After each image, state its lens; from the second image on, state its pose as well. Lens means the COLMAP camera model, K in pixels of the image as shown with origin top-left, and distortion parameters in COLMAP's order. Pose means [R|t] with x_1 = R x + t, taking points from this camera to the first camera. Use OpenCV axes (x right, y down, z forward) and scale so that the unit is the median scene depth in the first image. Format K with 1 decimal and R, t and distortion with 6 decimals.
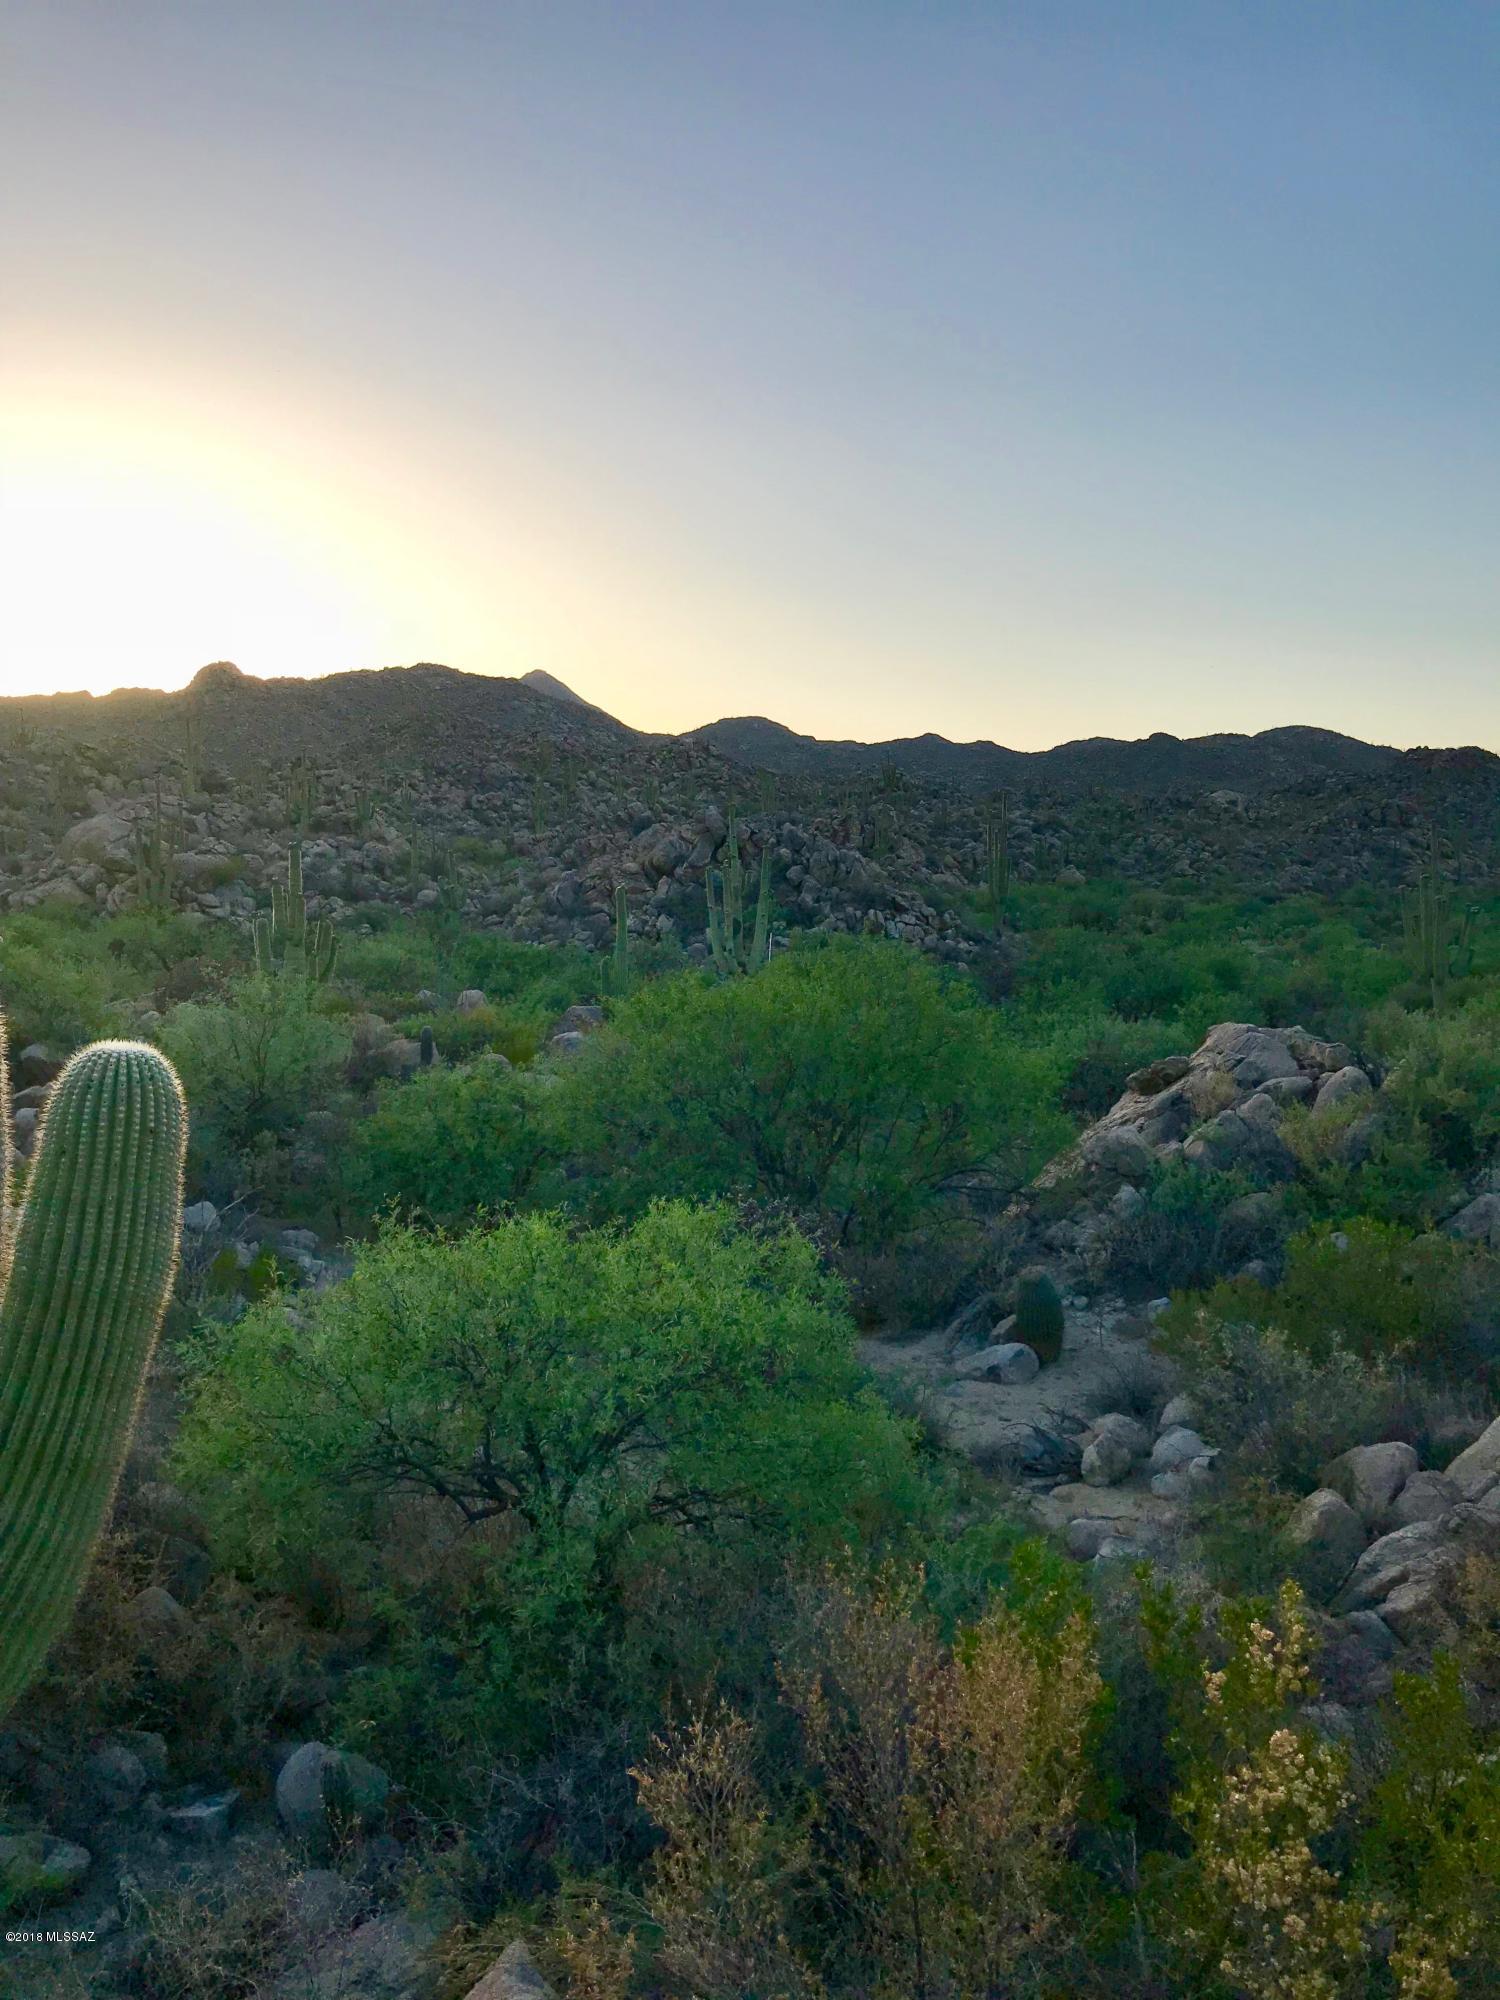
lens RADIAL K [[1621.5, 0, 759.6], [0, 1621.5, 989.1], [0, 0, 1]] dist [0.140944, -0.448298]
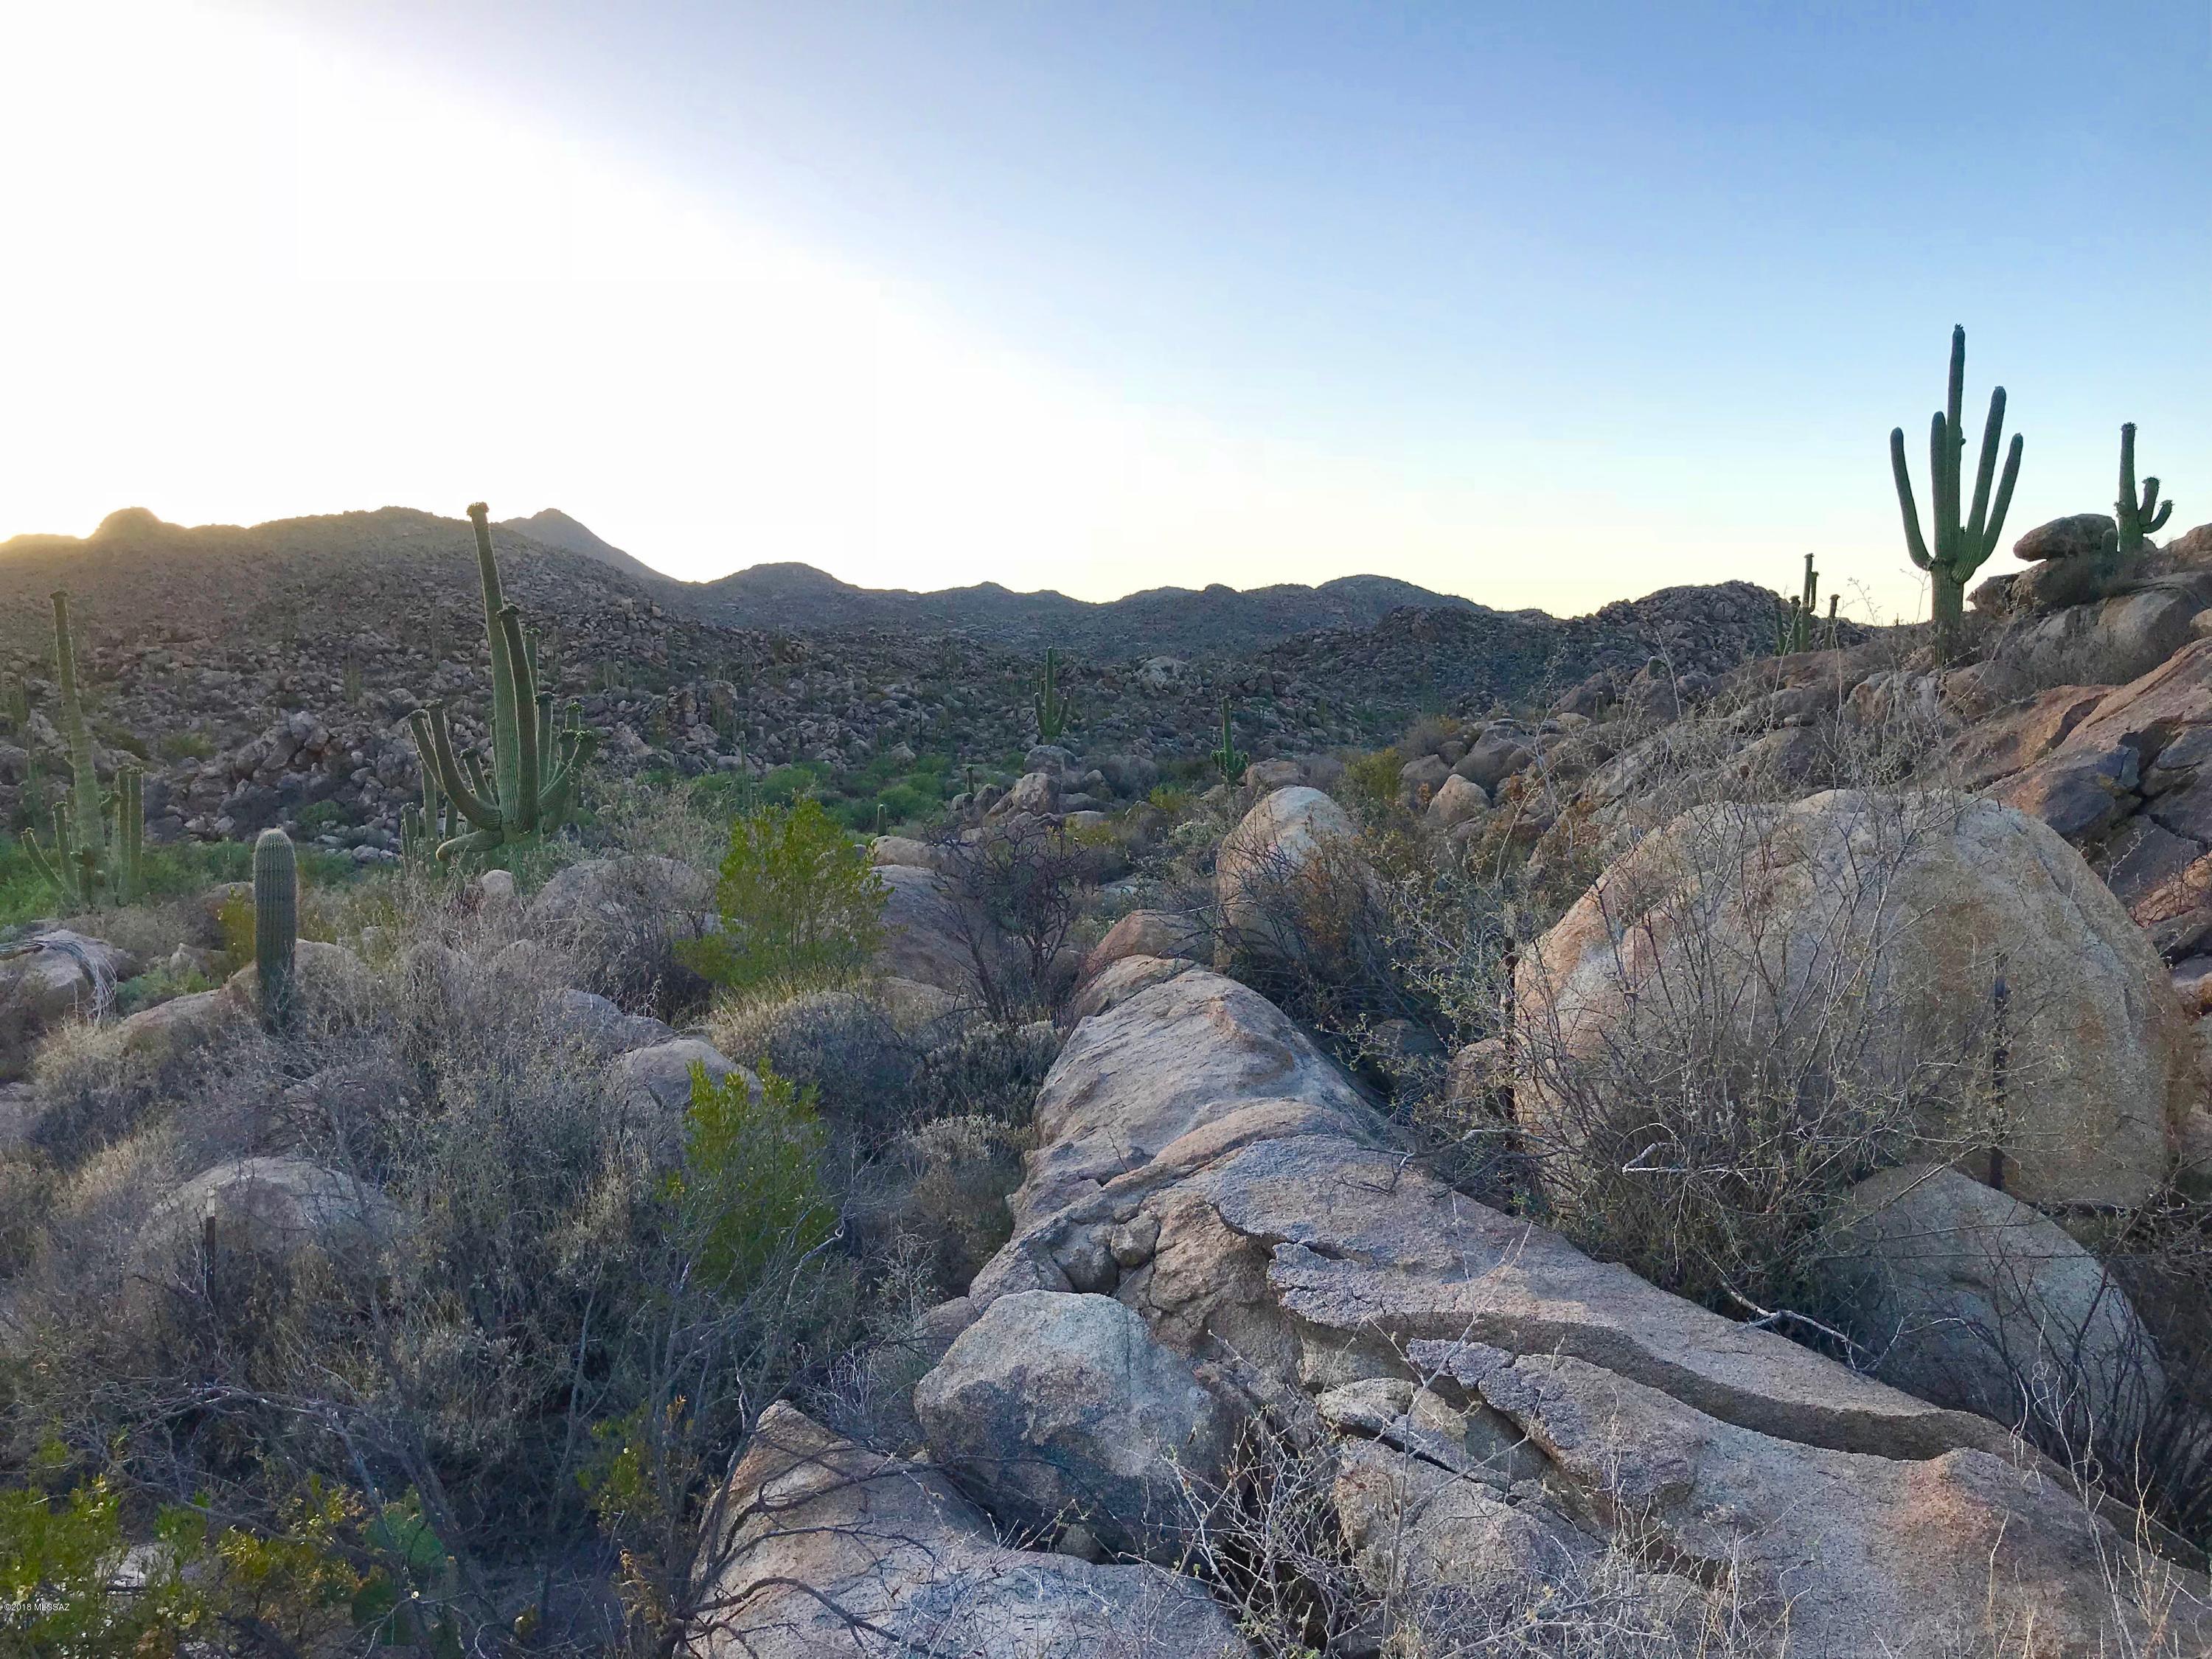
lens RADIAL K [[1816.6, 0, 1134.9], [0, 1816.6, 825.7], [0, 0, 1]] dist [0.006170, 0.009443]
pose [[0.987564, -0.023139, 0.155508, 0.108708], [0.026017, 0.999525, -0.016493, -0.001317], [-0.155053, 0.020334, 0.987697, -0.089197]]
